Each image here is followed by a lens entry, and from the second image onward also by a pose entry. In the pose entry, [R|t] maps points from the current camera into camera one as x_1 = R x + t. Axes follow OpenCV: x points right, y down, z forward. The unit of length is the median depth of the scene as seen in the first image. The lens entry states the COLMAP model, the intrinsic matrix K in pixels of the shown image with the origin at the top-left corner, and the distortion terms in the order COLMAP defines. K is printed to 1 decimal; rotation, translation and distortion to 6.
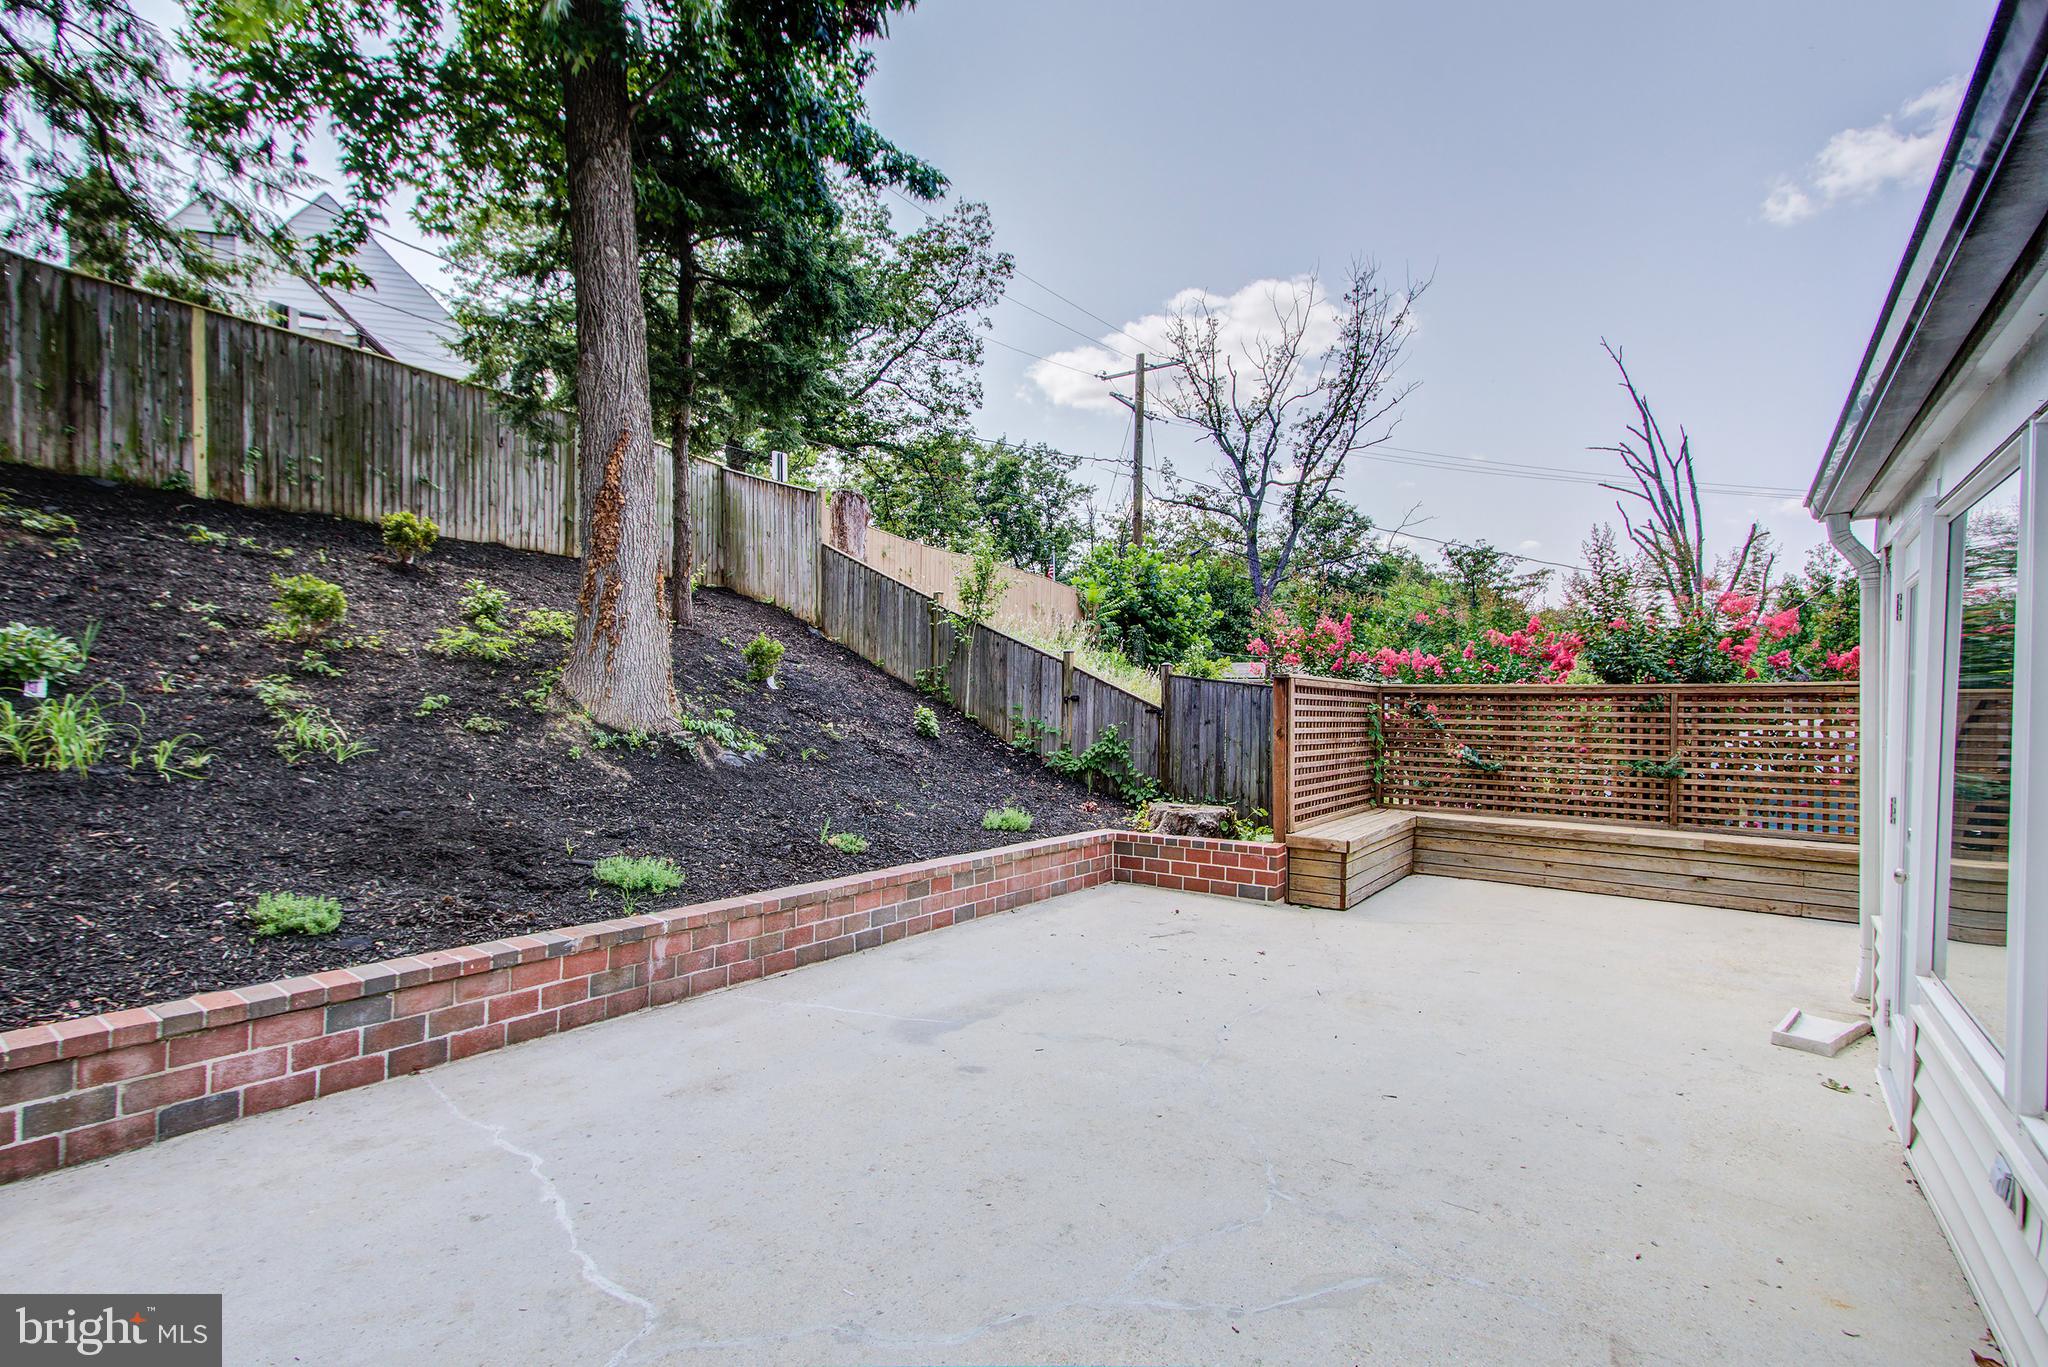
lens RADIAL K [[960.6, 0, 991.9], [0, 960.6, 692.8], [0, 0, 1]] dist [0.002406, 0.002069]
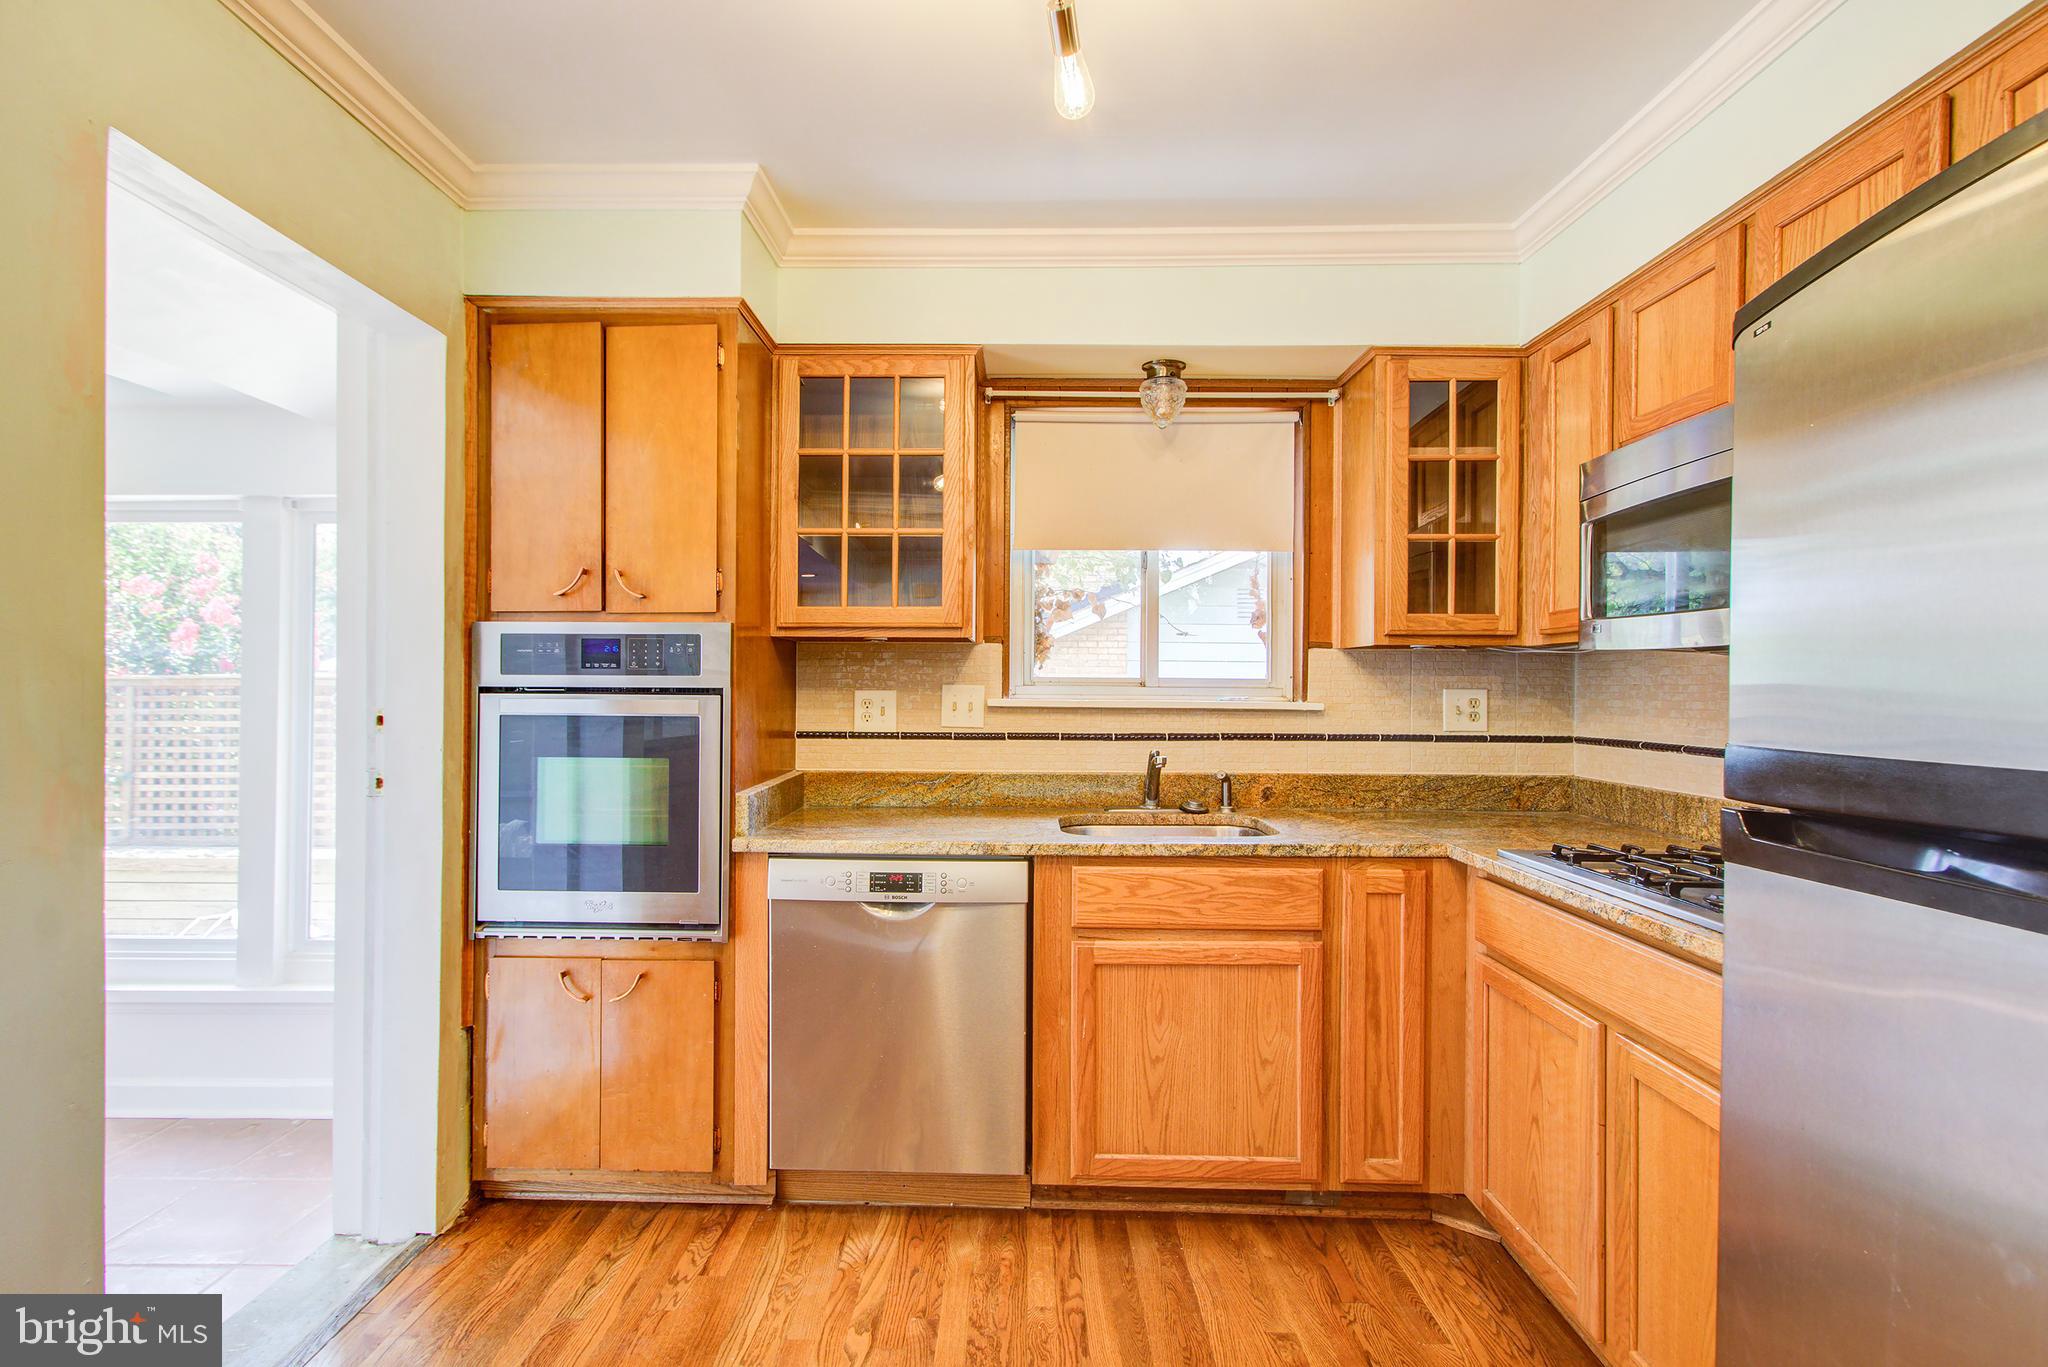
lens RADIAL K [[960.6, 0, 1006.1], [0, 960.6, 691.2], [0, 0, 1]] dist [0.002406, 0.002069]
pose [[0.802687, 0.000618, 0.596400, 0.906442], [-0.002650, 0.999993, 0.002530, 0.000732], [-0.596395, -0.003612, 0.802683, -0.178899]]
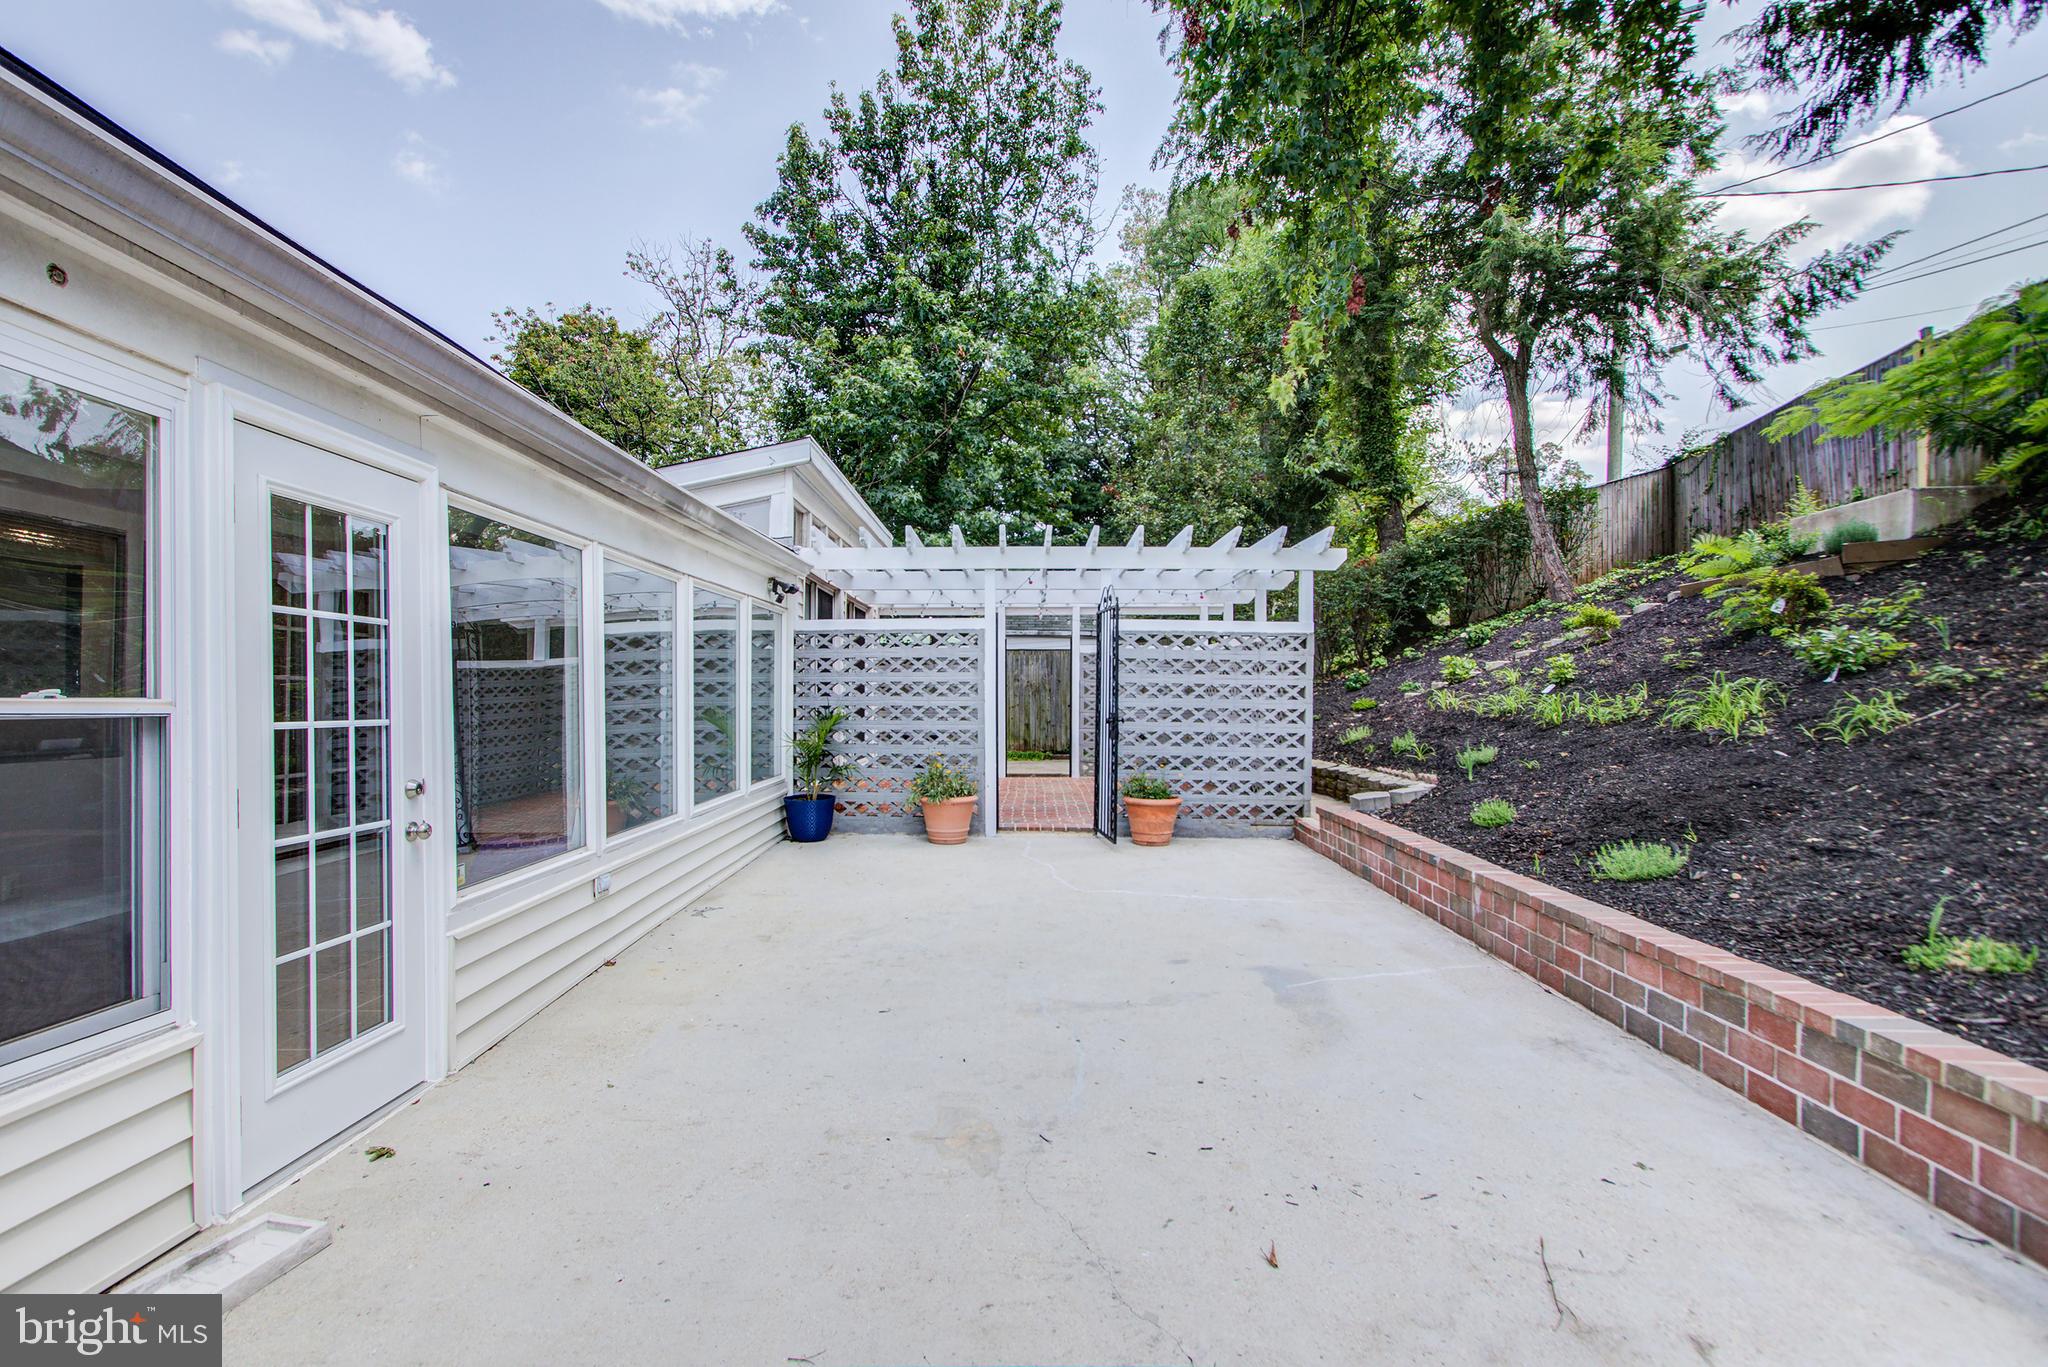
lens RADIAL K [[960.6, 0, 1026.6], [0, 960.6, 697.7], [0, 0, 1]] dist [0.002406, 0.002069]
pose [[-0.789389, -0.005351, -0.613869, 0.481107], [-0.002177, 0.999980, -0.005917, 0.025600], [0.613889, -0.003334, -0.789385, 0.980540]]
